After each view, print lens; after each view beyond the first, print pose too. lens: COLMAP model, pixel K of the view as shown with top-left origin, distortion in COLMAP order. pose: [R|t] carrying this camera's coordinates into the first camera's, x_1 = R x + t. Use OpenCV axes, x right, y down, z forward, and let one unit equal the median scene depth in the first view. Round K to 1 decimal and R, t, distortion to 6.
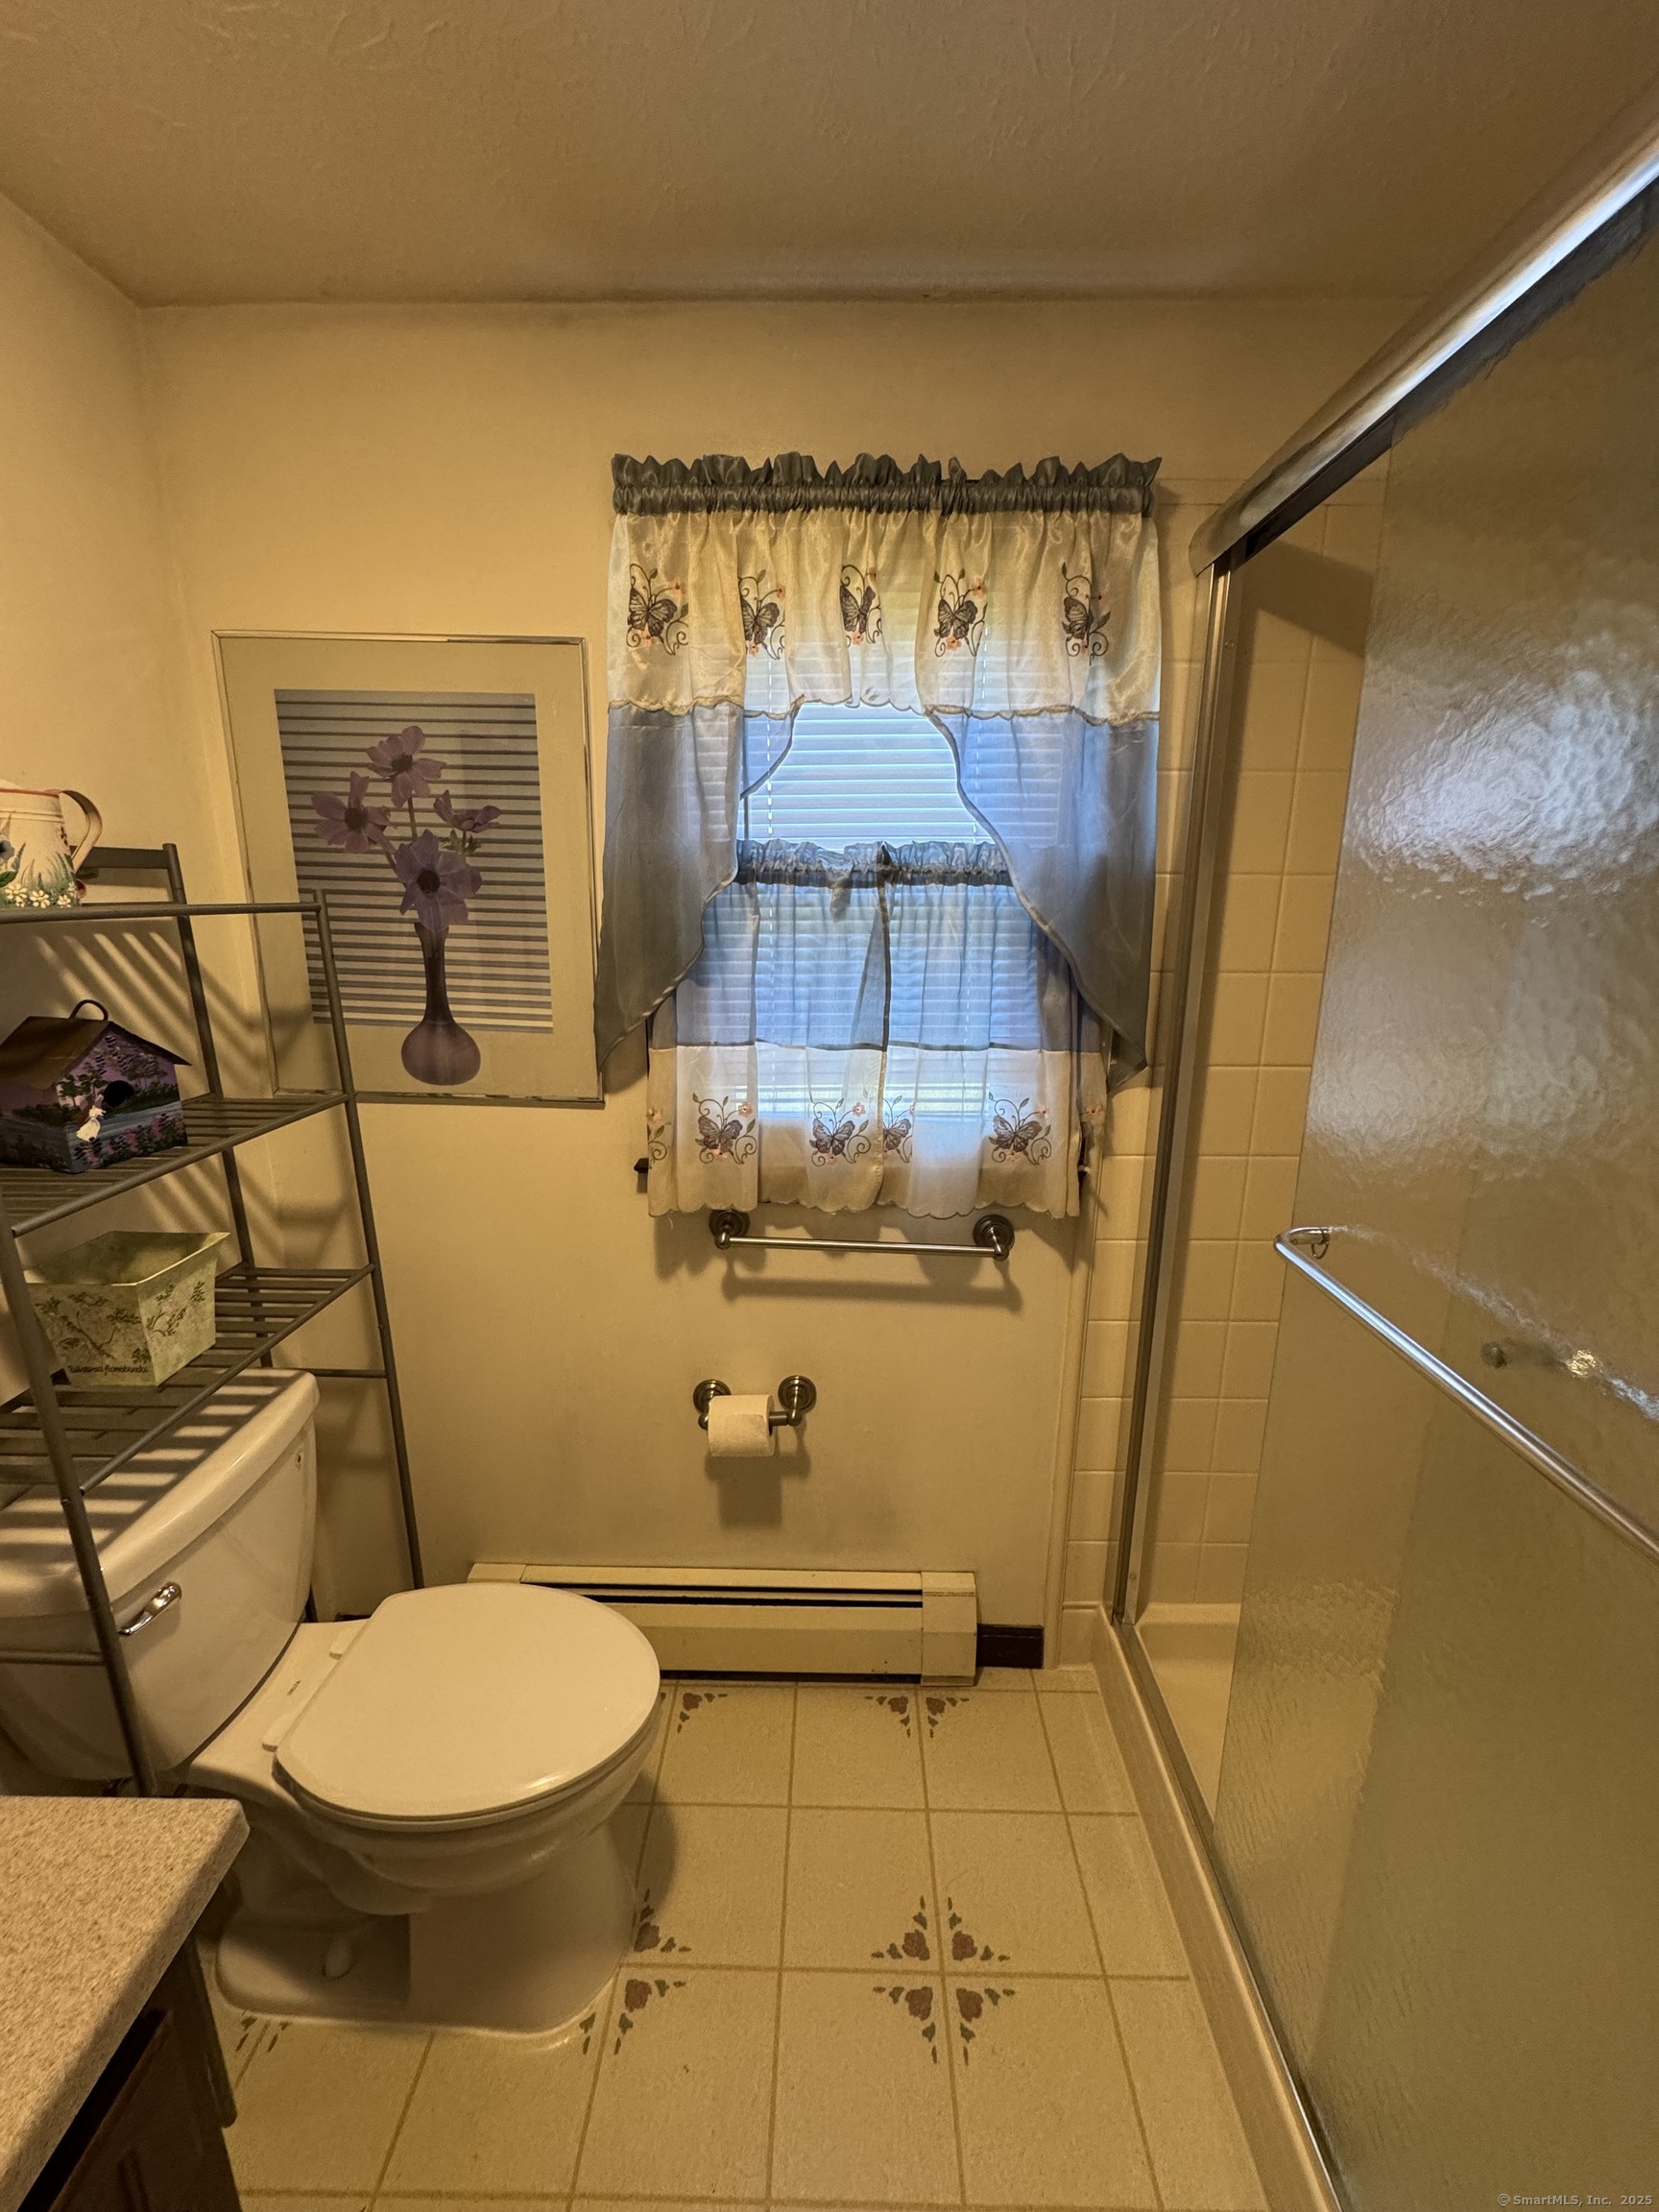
lens RADIAL K [[882.8, 0, 830.6], [0, 882.8, 1108.5], [0, 0, 1]] dist [-0.004698, 0.000642]
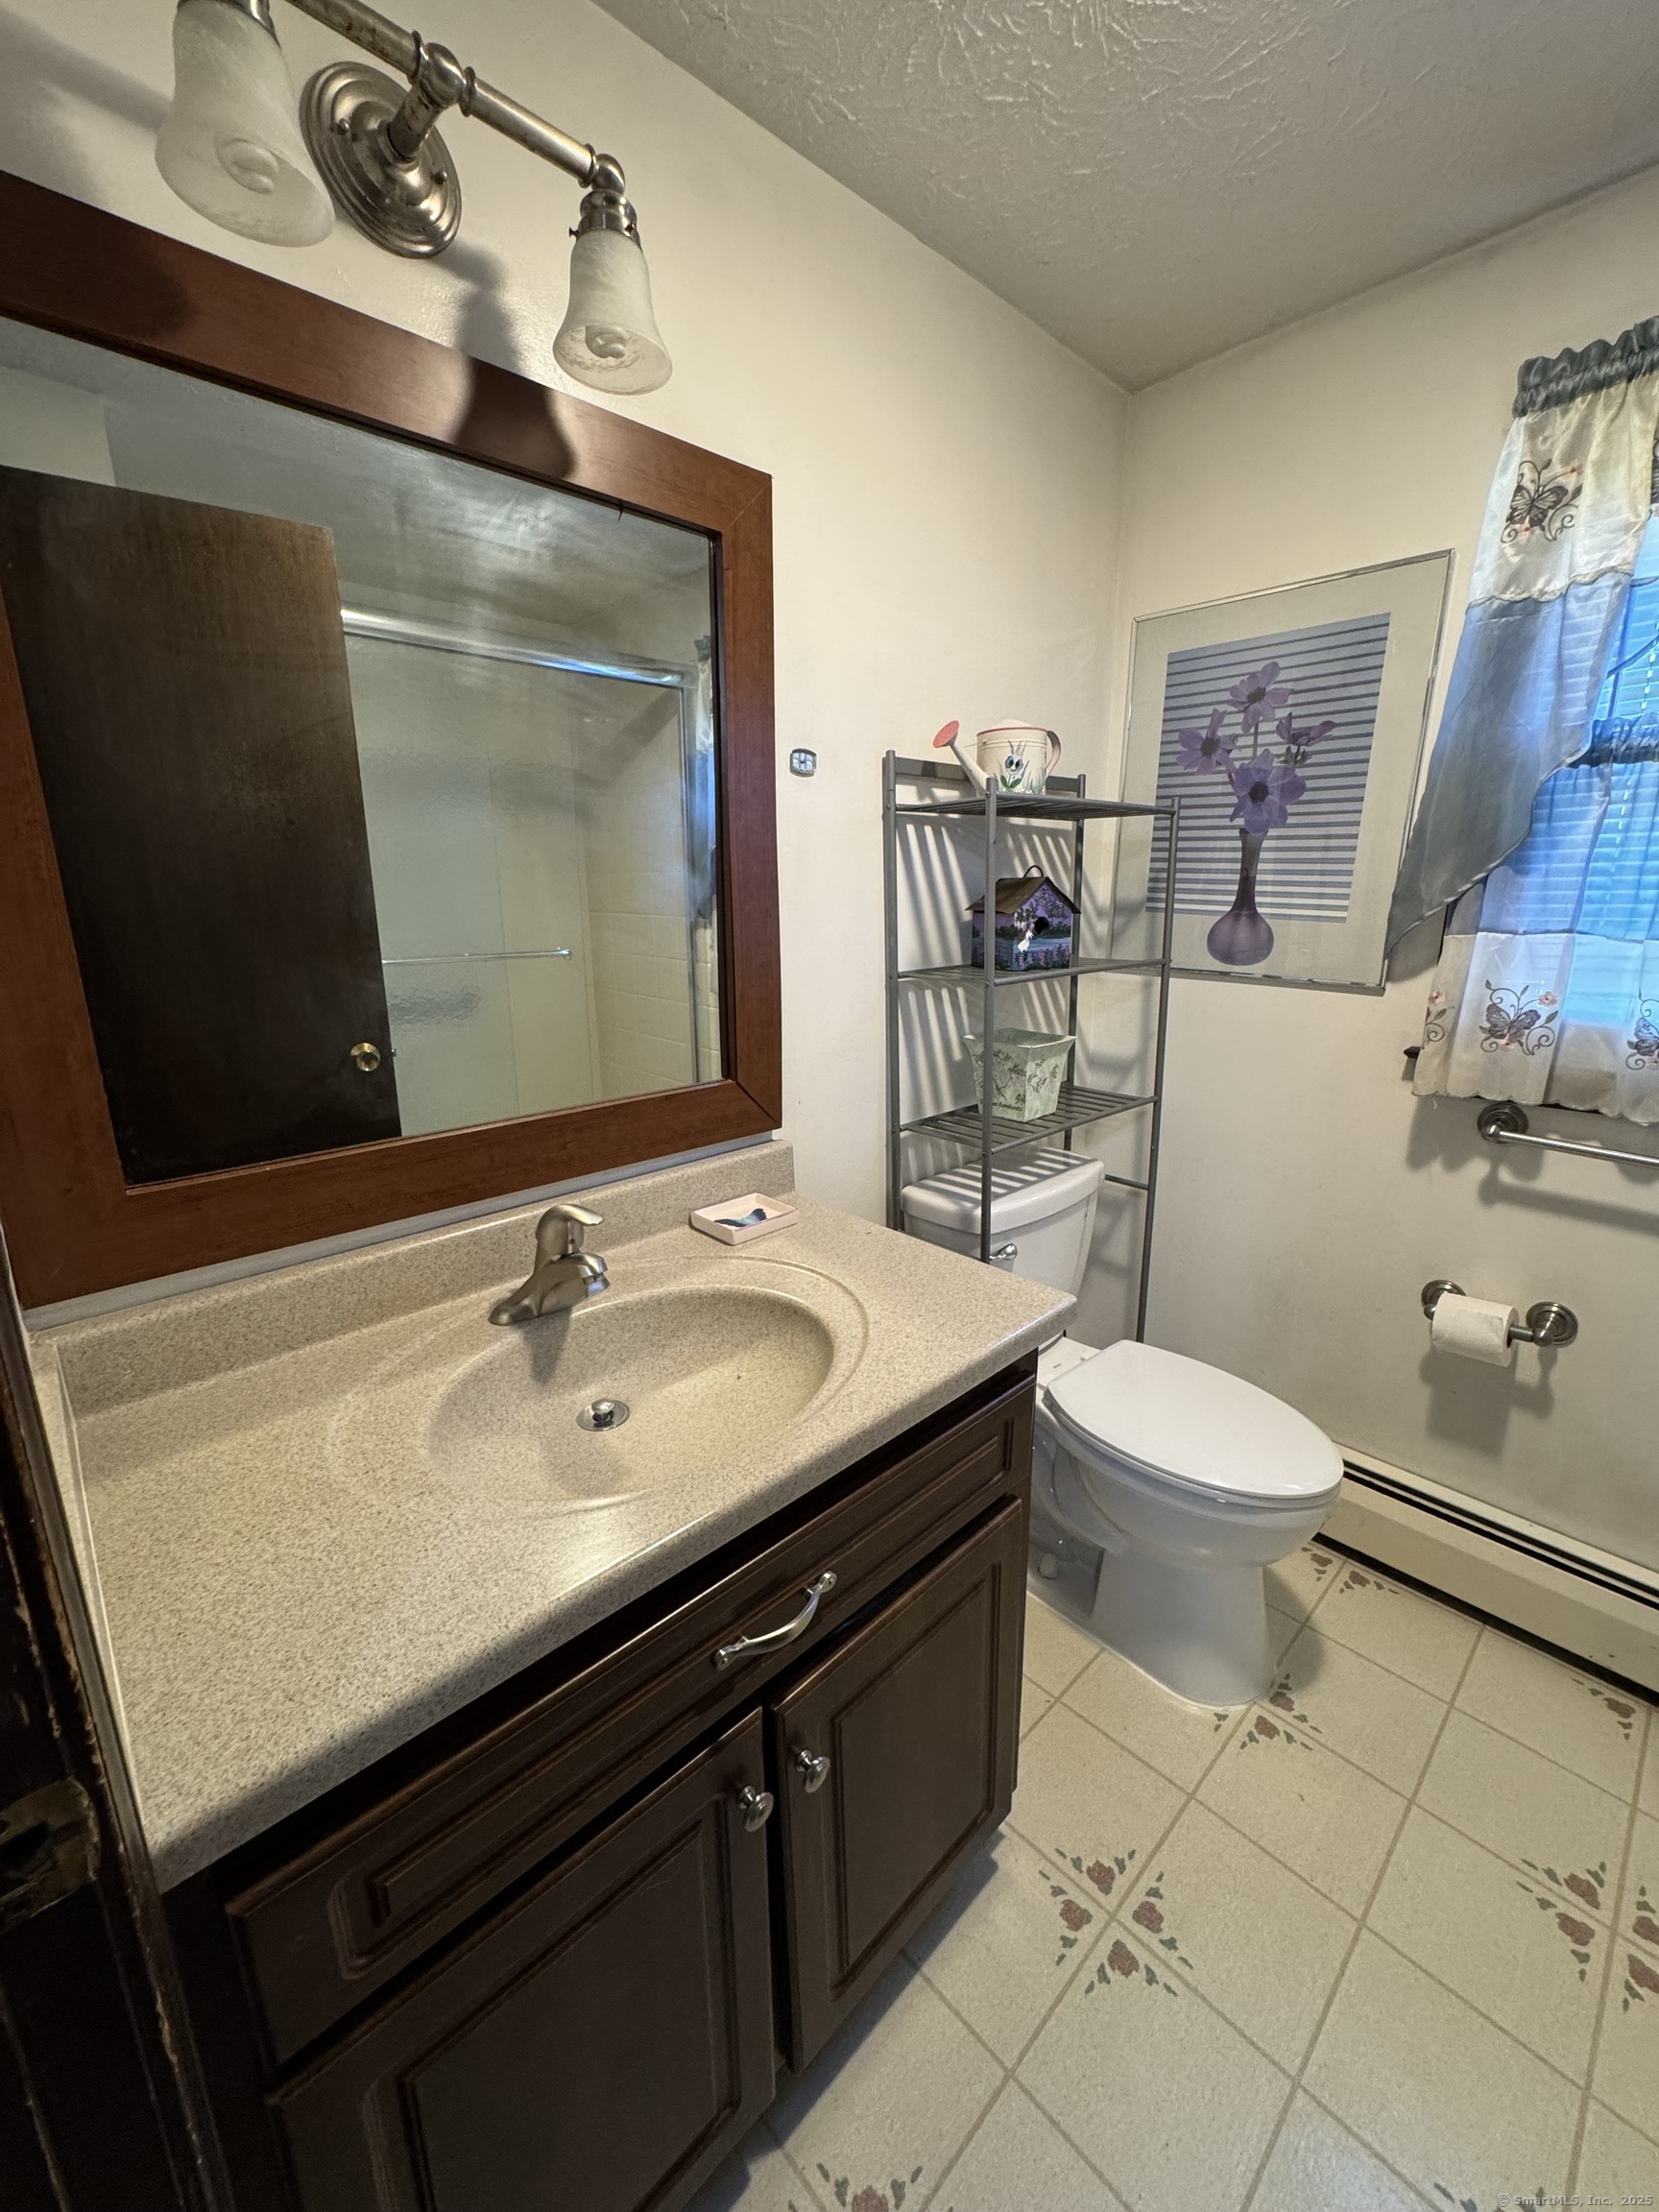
lens RADIAL K [[882.8, 0, 830.6], [0, 882.8, 1108.5], [0, 0, 1]] dist [-0.004698, 0.000642]
pose [[0.696816, 0.162337, -0.698637, 0.053092], [-0.159357, 0.984745, 0.069877, 0.185311], [0.699323, 0.062641, 0.712056, -0.256568]]
